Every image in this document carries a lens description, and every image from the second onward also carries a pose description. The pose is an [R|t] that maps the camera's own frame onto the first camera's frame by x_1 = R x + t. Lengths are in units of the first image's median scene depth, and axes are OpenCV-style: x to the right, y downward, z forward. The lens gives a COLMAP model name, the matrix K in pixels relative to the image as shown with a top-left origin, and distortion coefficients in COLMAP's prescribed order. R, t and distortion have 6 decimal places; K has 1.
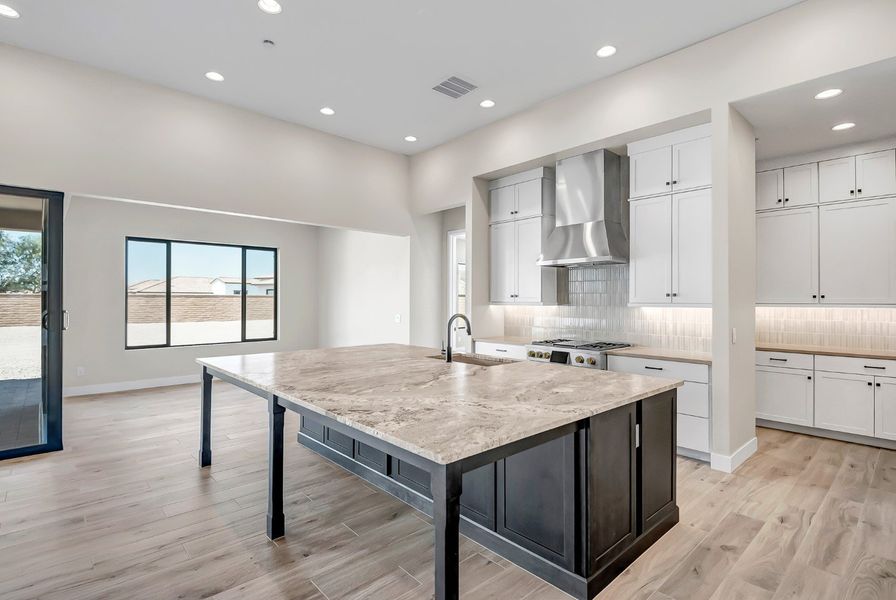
lens RADIAL K [[438.2, 0, 436.0], [0, 438.2, 297.2], [0, 0, 1]] dist [0.003300, -0.008585]
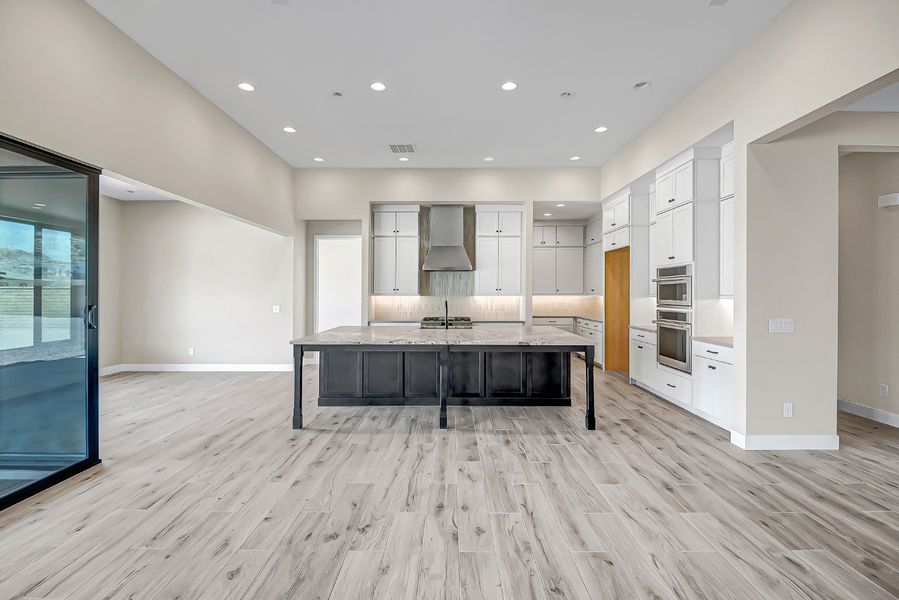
lens RADIAL K [[423.7, 0, 440.6], [0, 423.7, 294.7], [0, 0, 1]] dist [0.000753, -0.000464]
pose [[0.682110, -0.004117, 0.731238, -1.056157], [-0.007584, 0.999891, 0.012704, -0.005373], [-0.731210, -0.014212, 0.682004, -0.088155]]
